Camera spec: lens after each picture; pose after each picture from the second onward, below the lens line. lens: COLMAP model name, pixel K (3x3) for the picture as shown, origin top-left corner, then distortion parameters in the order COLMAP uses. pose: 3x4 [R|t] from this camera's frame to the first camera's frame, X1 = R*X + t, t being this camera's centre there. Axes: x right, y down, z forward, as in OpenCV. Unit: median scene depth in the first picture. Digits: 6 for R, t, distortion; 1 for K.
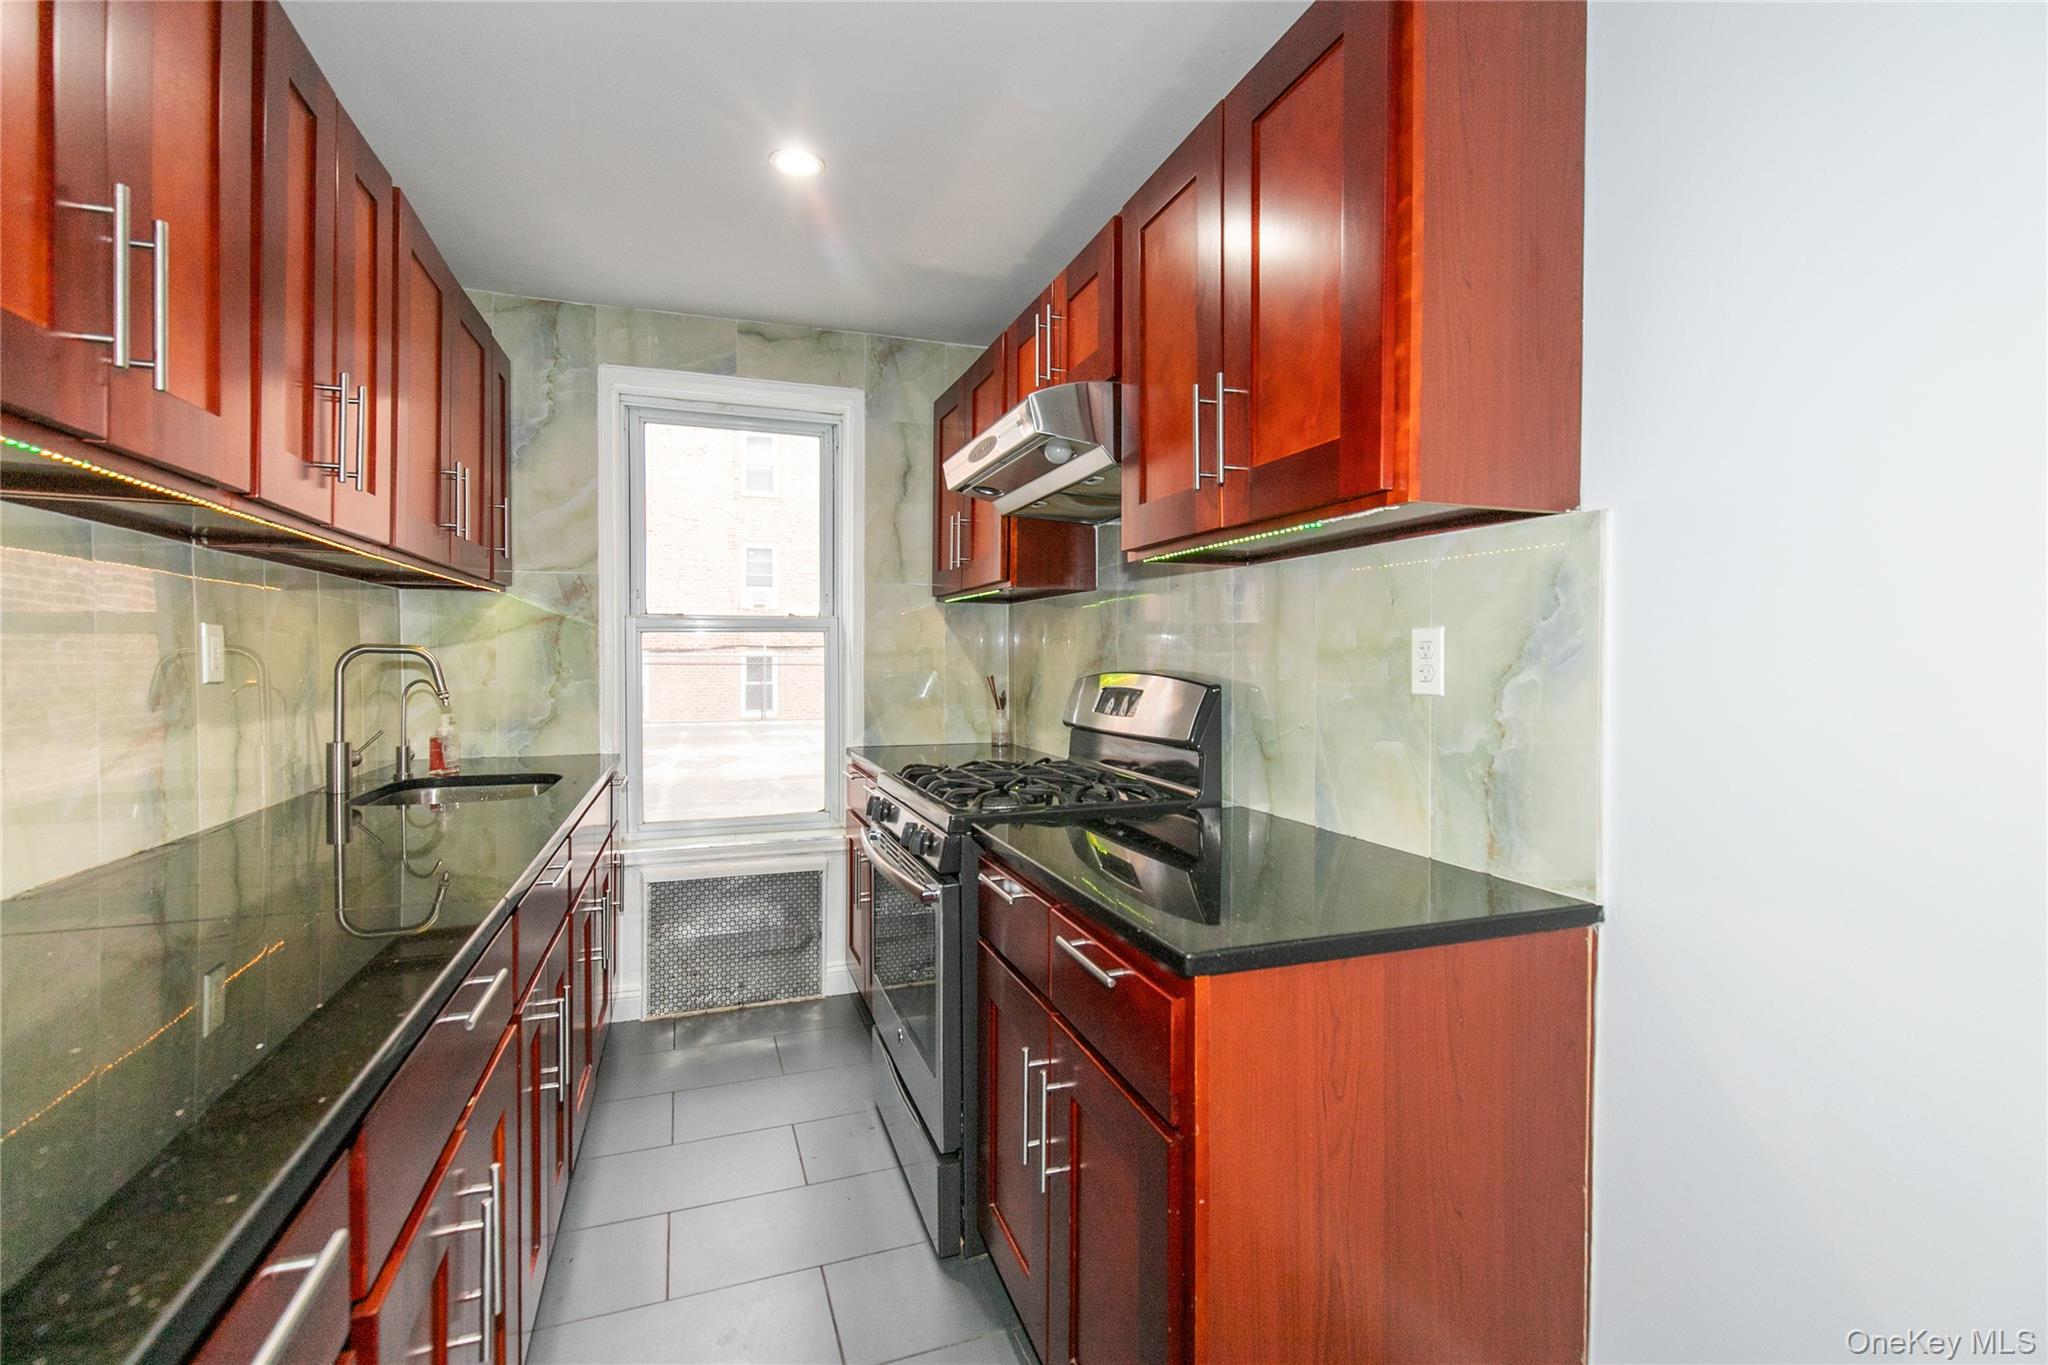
lens RADIAL K [[936.5, 0, 1025.8], [0, 936.5, 667.7], [0, 0, 1]] dist [-0.000291, -0.000016]
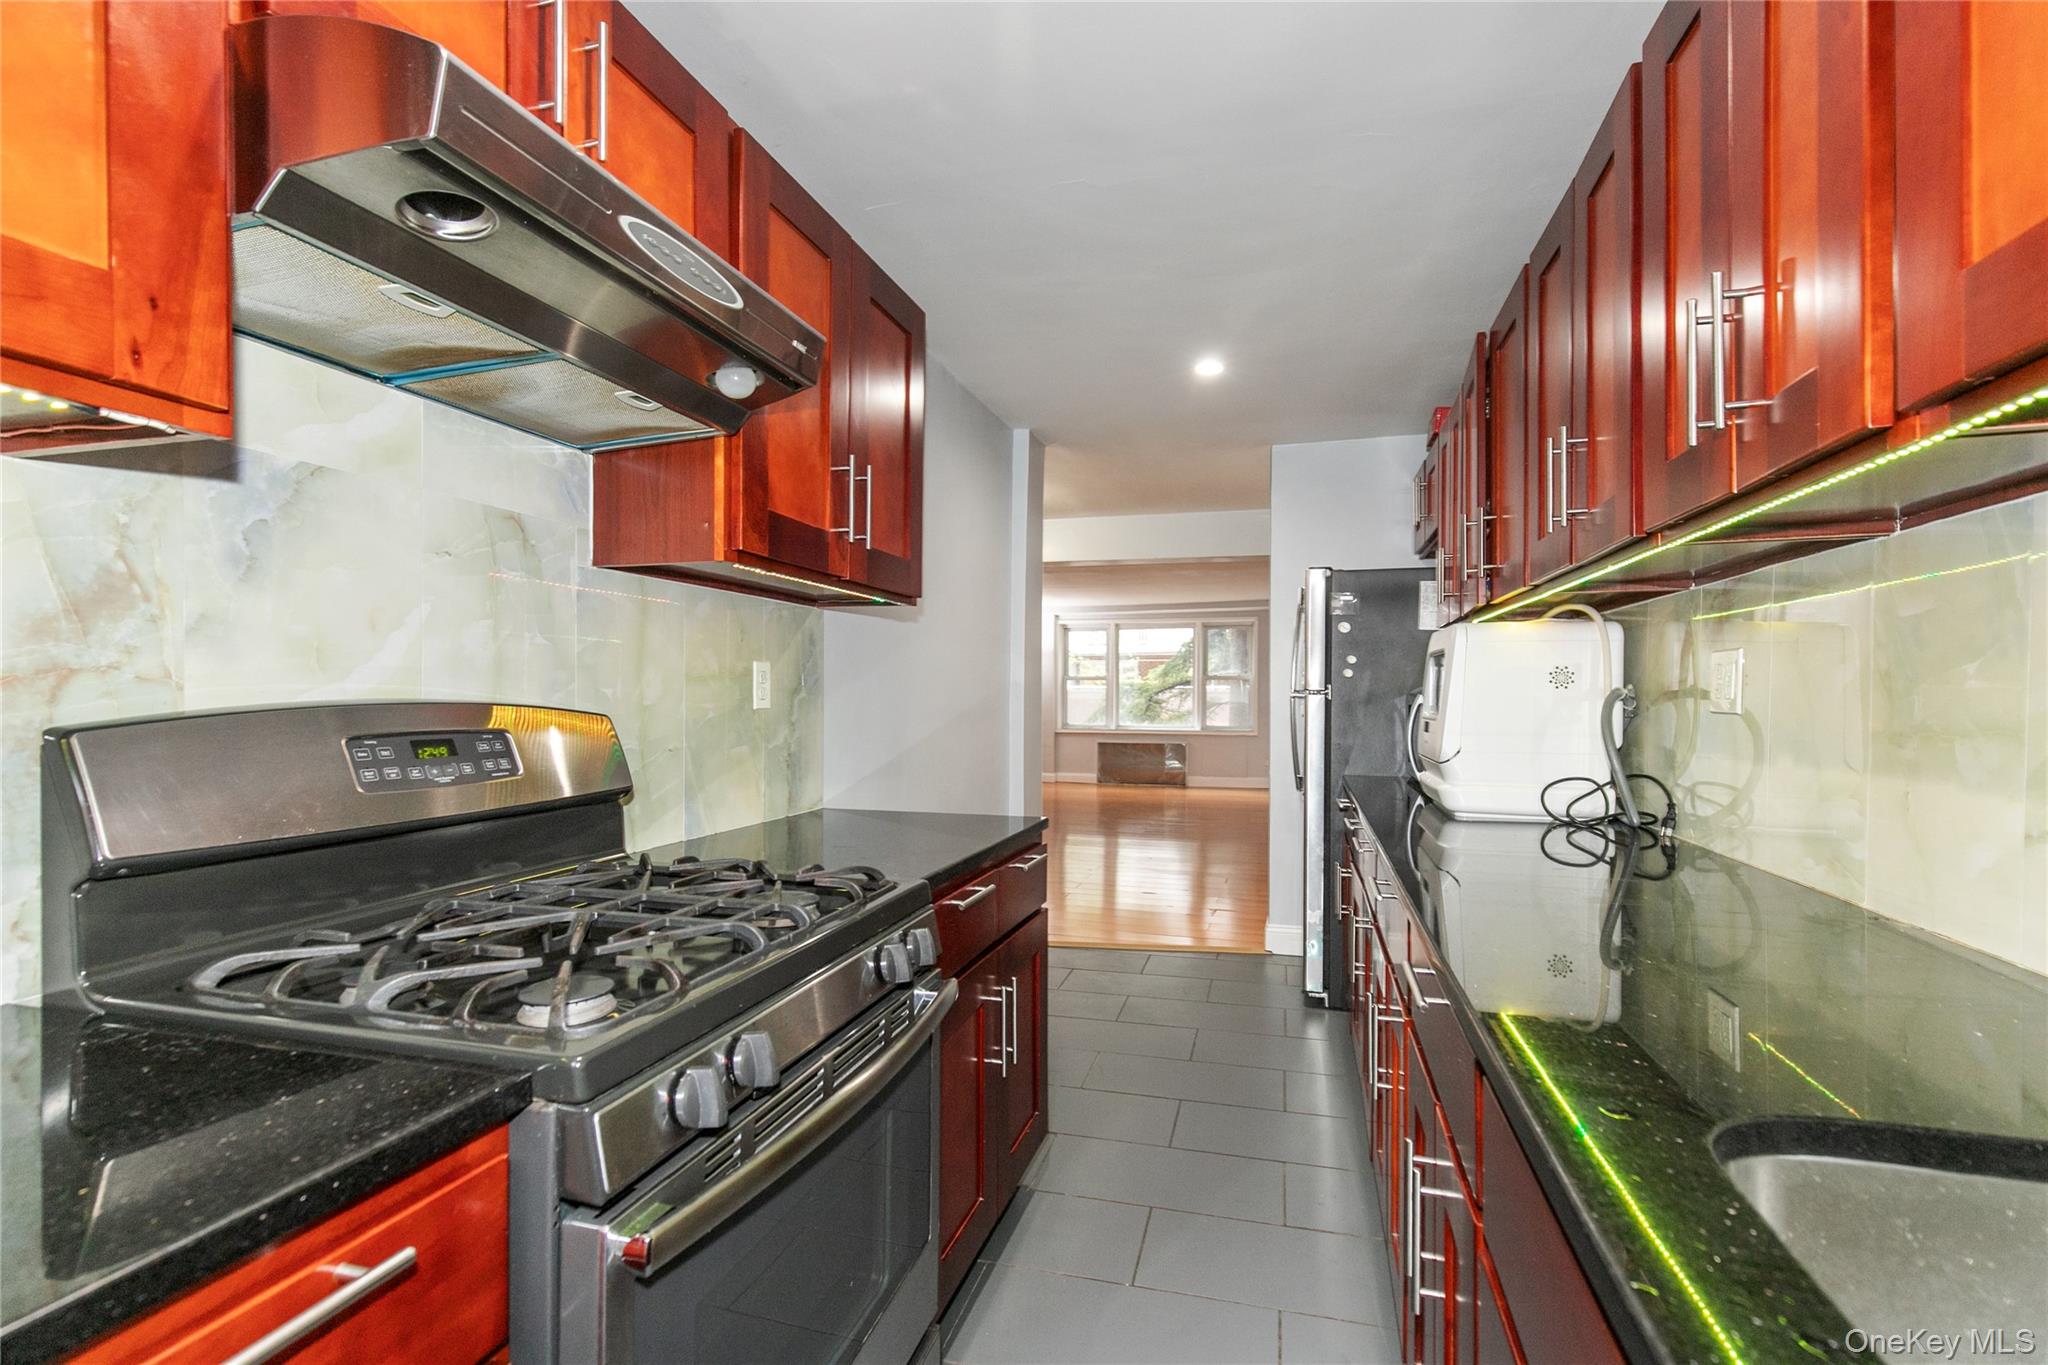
lens RADIAL K [[936.5, 0, 1023.4], [0, 936.5, 690.2], [0, 0, 1]] dist [-0.000291, -0.000016]
pose [[-0.817112, -0.004532, 0.576461, -0.720005], [-0.002854, 0.999989, 0.003815, -0.006450], [-0.576472, 0.001472, -0.817116, 1.954471]]
